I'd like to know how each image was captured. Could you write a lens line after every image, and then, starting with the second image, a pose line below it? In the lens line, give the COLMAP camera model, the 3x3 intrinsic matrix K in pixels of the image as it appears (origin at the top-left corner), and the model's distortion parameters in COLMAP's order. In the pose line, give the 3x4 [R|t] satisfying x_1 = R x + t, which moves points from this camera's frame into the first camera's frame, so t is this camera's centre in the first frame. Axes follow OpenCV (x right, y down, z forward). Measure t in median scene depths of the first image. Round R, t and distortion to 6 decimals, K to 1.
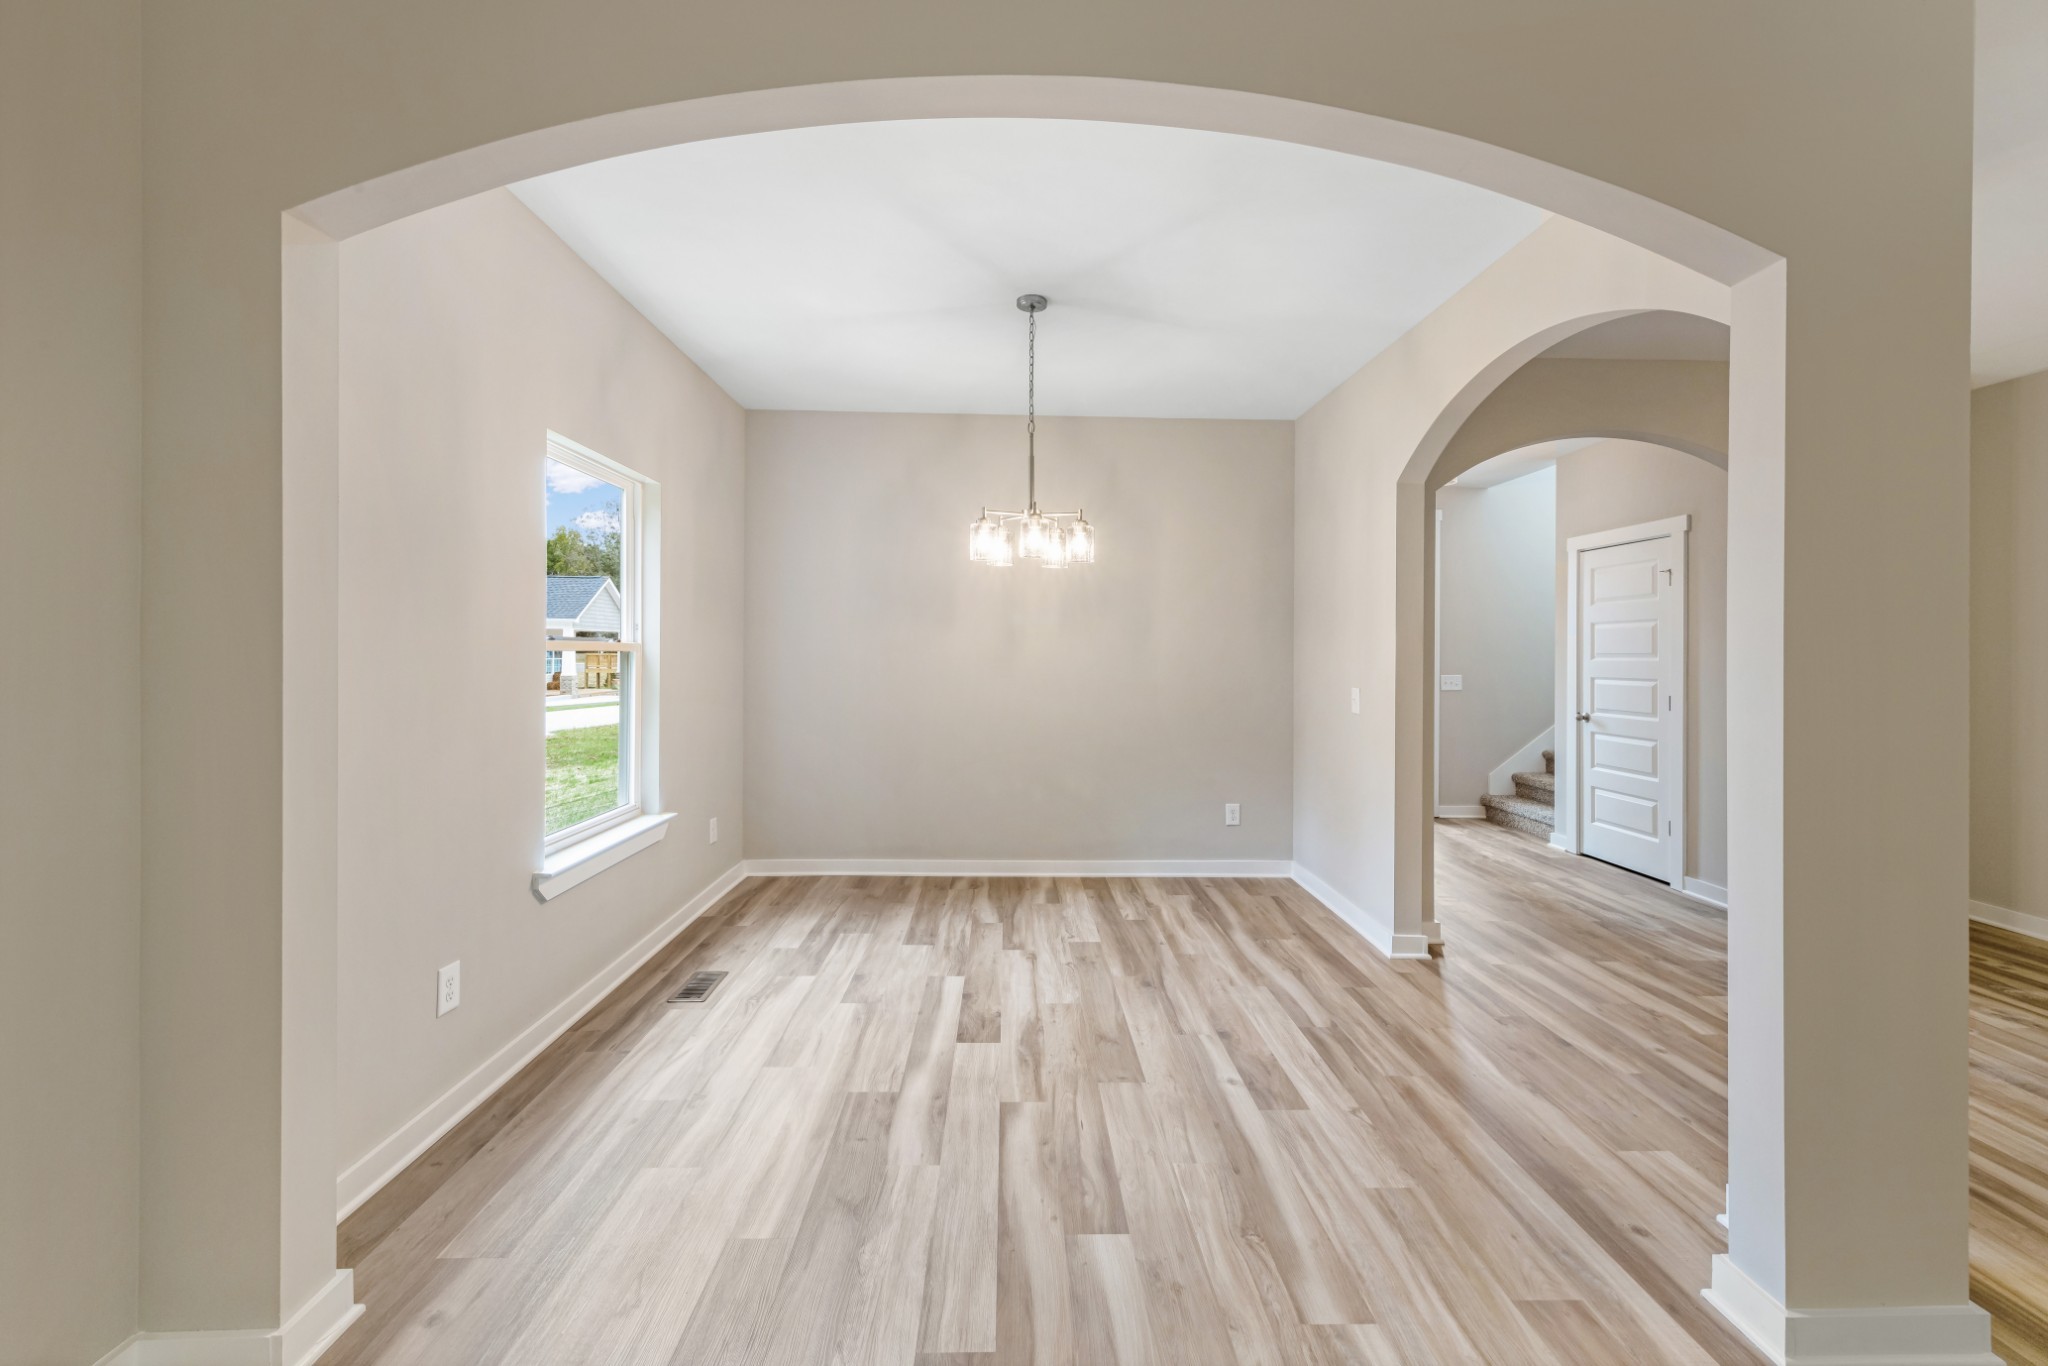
lens RADIAL K [[810.6, 0, 1037.3], [0, 810.6, 659.9], [0, 0, 1]] dist [0.009445, -0.000390]
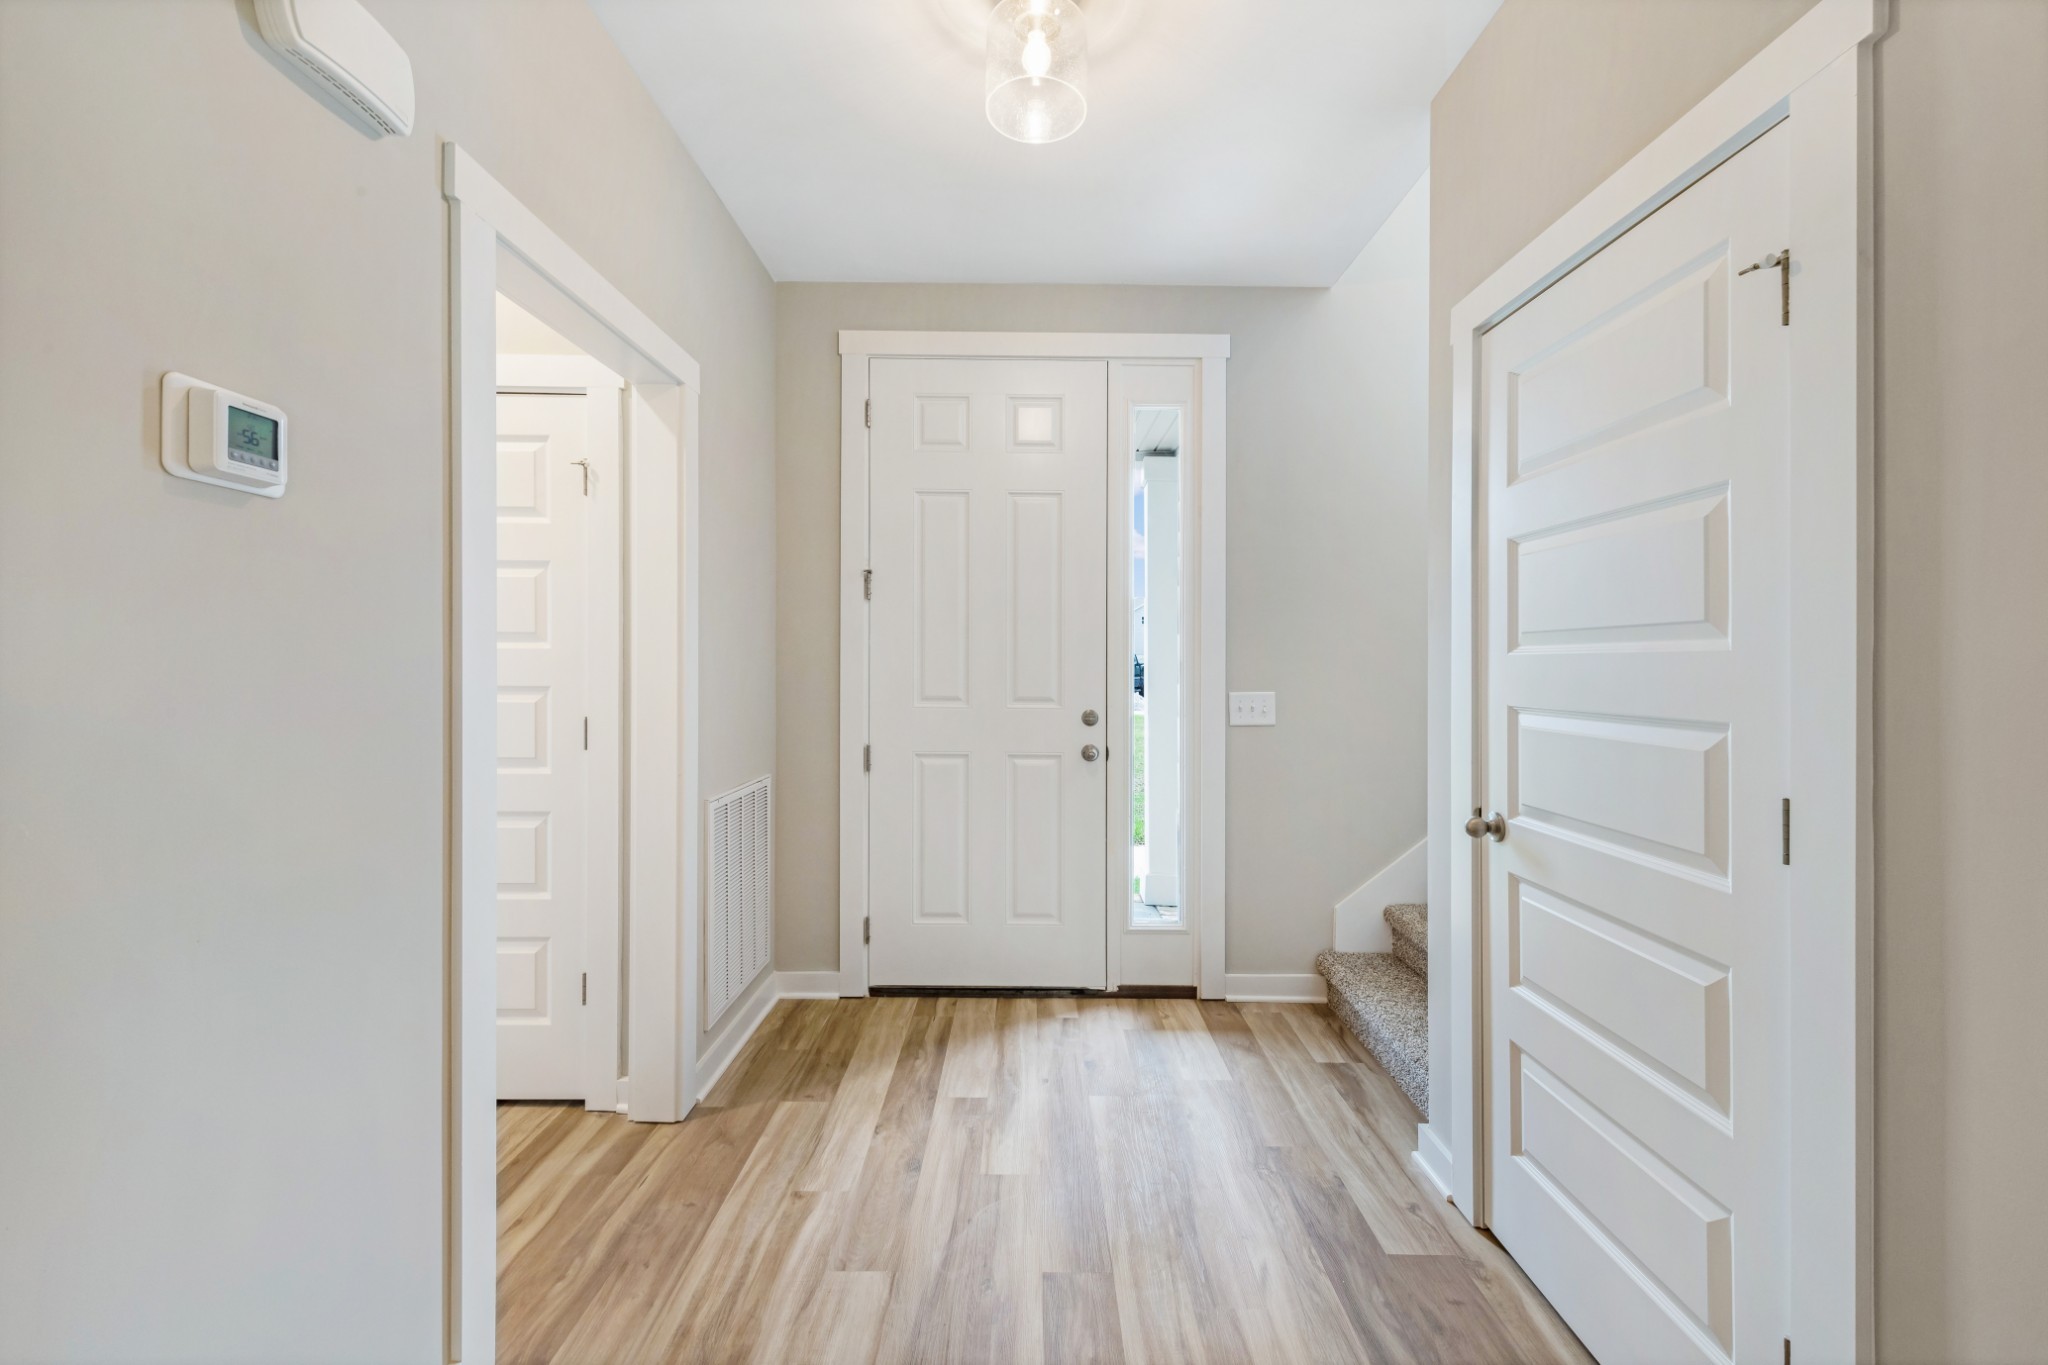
lens RADIAL K [[812.2, 0, 1025.5], [0, 812.2, 663.7], [0, 0, 1]] dist [0.001153, 0.000153]
pose [[0.999345, -0.001670, -0.036142, 0.498975], [0.001511, 0.999989, -0.004437, 0.005517], [0.036149, 0.004379, 0.999337, 0.668131]]
